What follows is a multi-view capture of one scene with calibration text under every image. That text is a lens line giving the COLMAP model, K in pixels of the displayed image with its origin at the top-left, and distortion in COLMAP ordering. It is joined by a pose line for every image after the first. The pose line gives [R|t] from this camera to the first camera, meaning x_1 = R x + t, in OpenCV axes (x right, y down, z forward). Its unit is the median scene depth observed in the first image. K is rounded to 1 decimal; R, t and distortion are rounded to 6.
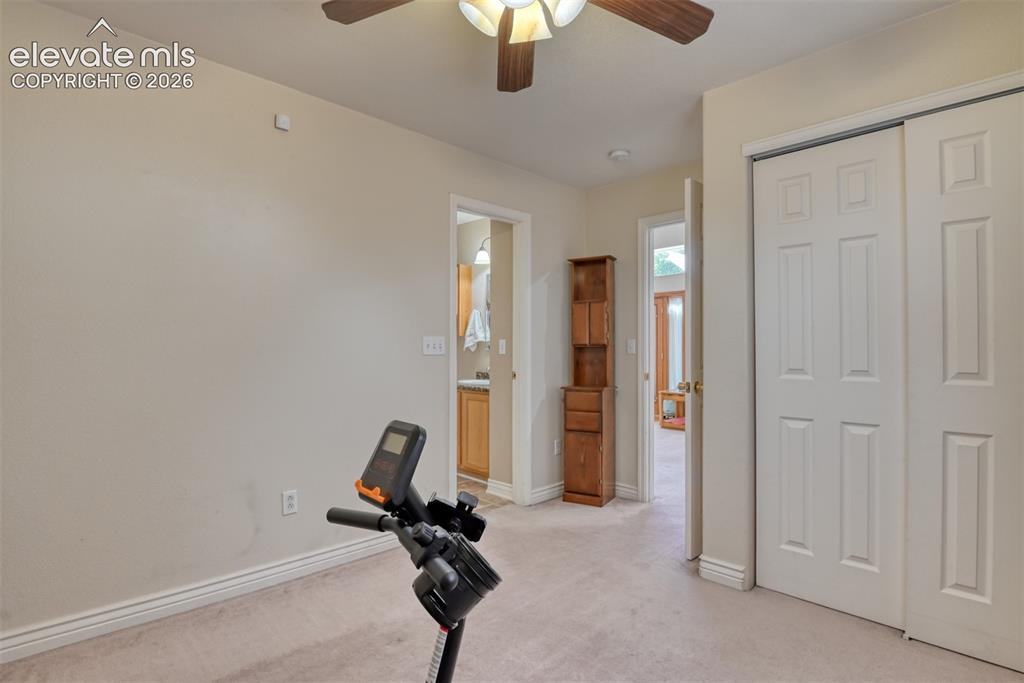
lens RADIAL K [[503.1, 0, 522.5], [0, 503.1, 344.4], [0, 0, 1]] dist [-0.018205, -0.008066]
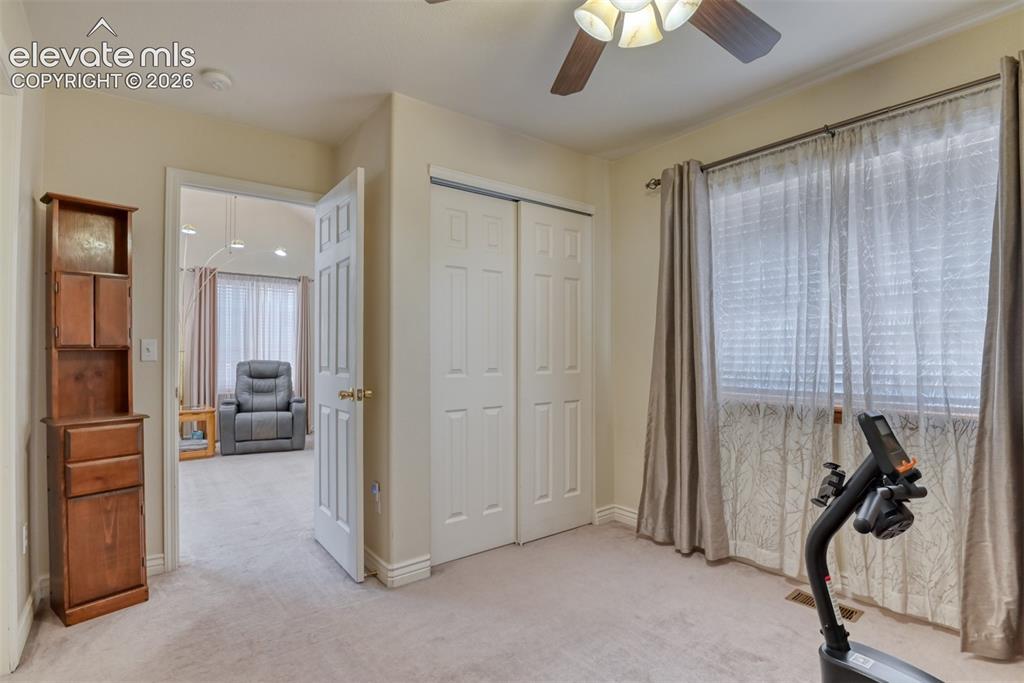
lens RADIAL K [[503.1, 0, 522.5], [0, 503.1, 344.4], [0, 0, 1]] dist [-0.018205, -0.008066]
pose [[0.117070, 0.014992, 0.993011, -0.582310], [-0.005437, 0.999881, -0.014455, 0.005883], [-0.993109, -0.003707, 0.117137, 0.636714]]
